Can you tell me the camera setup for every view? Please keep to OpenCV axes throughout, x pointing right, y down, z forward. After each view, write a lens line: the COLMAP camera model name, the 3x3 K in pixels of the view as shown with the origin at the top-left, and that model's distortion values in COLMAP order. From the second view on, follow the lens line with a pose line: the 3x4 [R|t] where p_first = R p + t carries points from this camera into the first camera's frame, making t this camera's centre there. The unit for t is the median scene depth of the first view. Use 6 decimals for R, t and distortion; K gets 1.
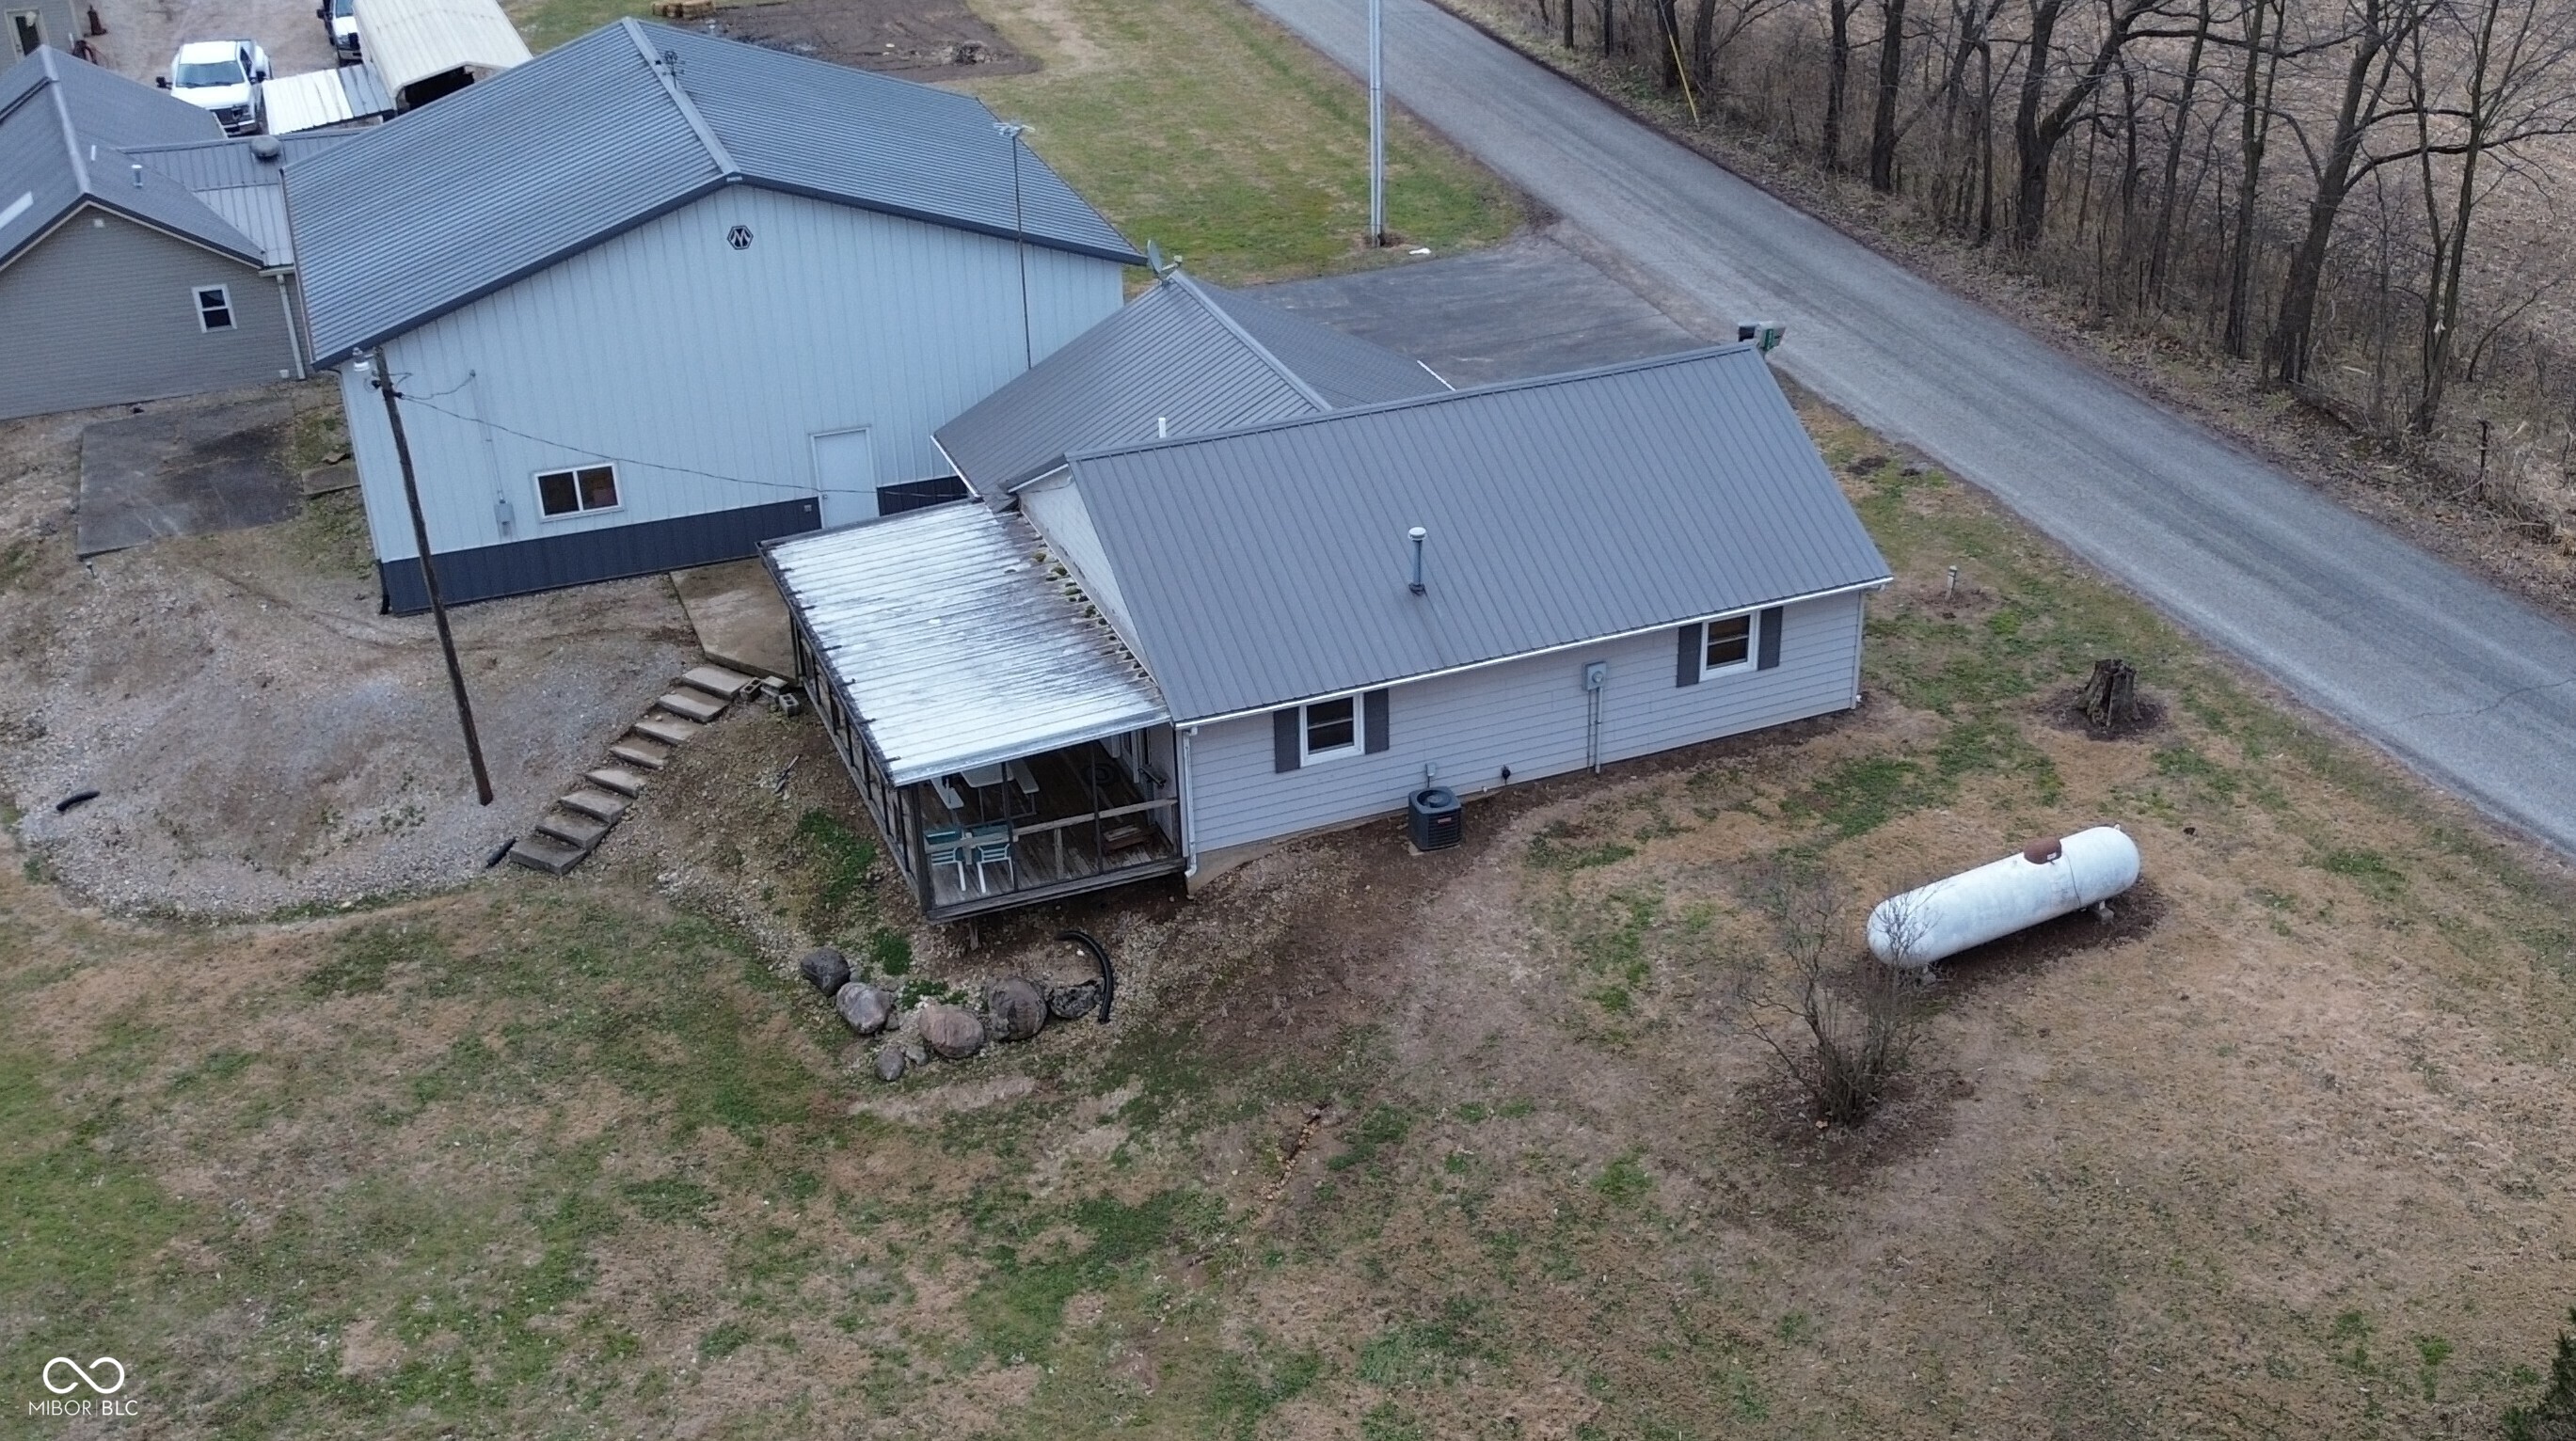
lens RADIAL K [[2677.8, 0, 1397.8], [0, 2677.8, 720.7], [0, 0, 1]] dist [0.079518, -0.047660]
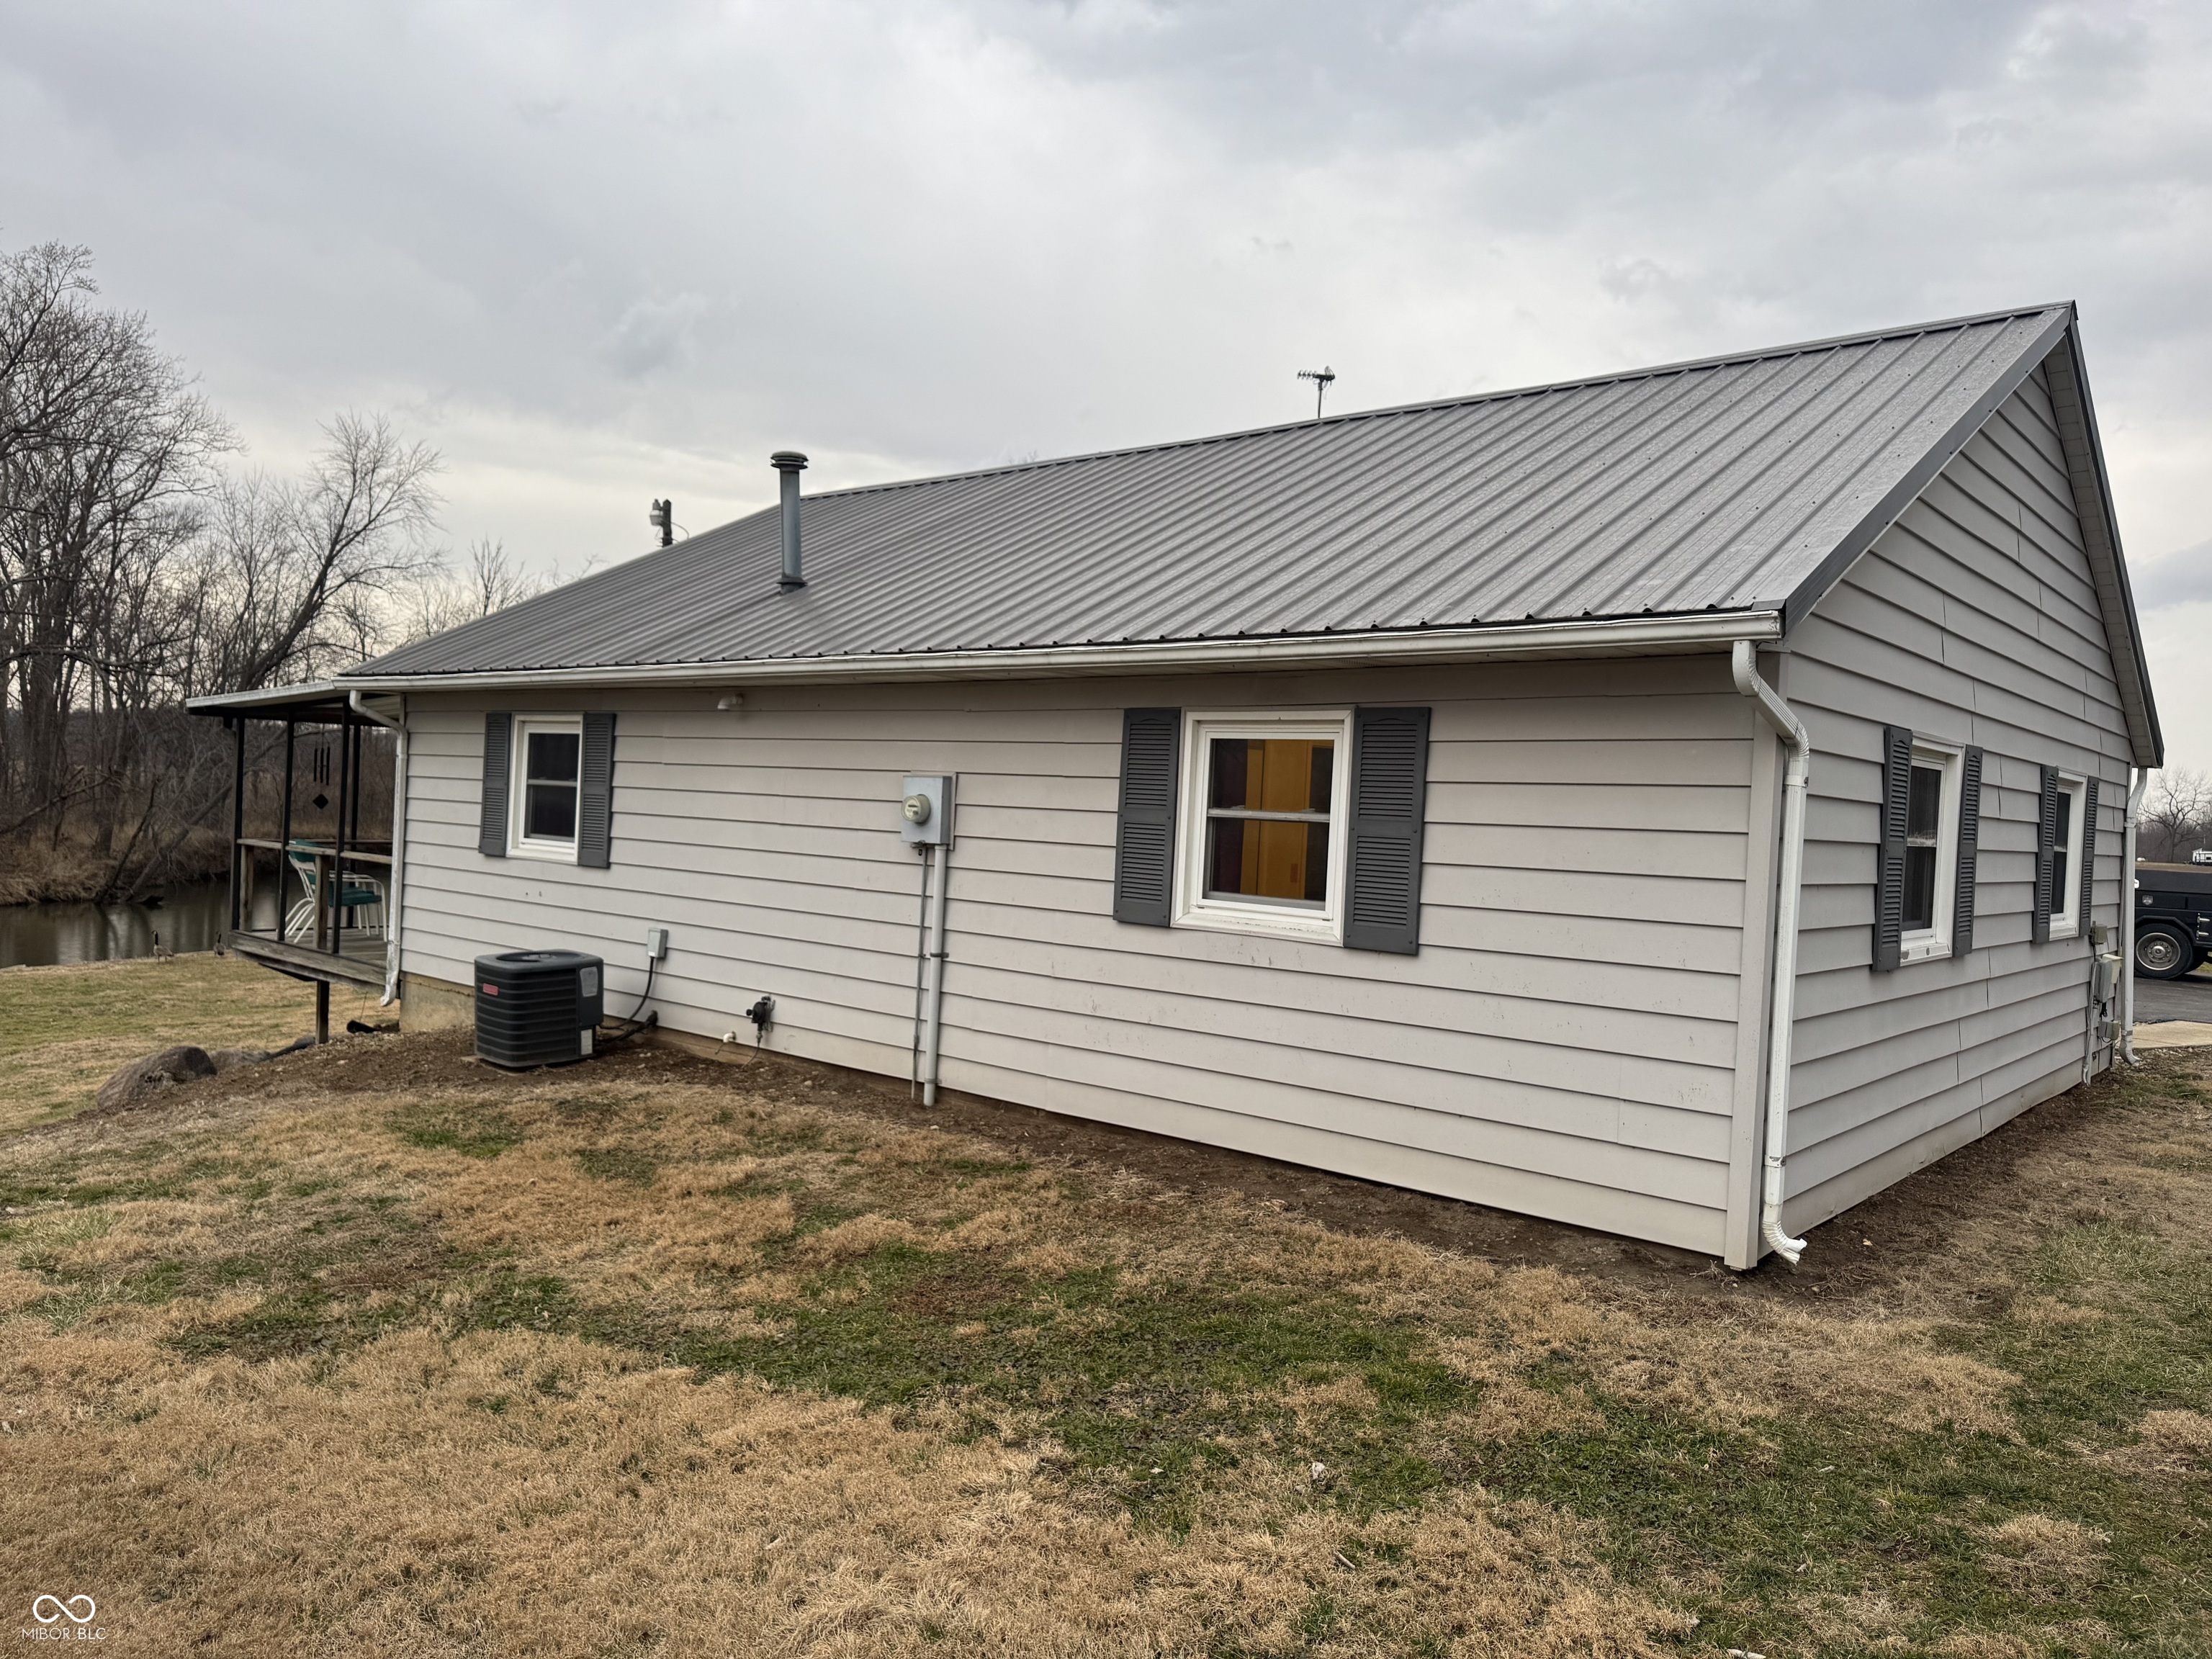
lens RADIAL K [[1561.8, 0, 1109.4], [0, 1561.8, 801.5], [0, 0, 1]] dist [0.062847, -0.003444]
pose [[0.432176, 0.026420, -0.901402, 0.282997], [-0.455023, 0.869384, -0.192678, 0.013038], [0.778575, 0.493430, 0.387749, 0.917270]]
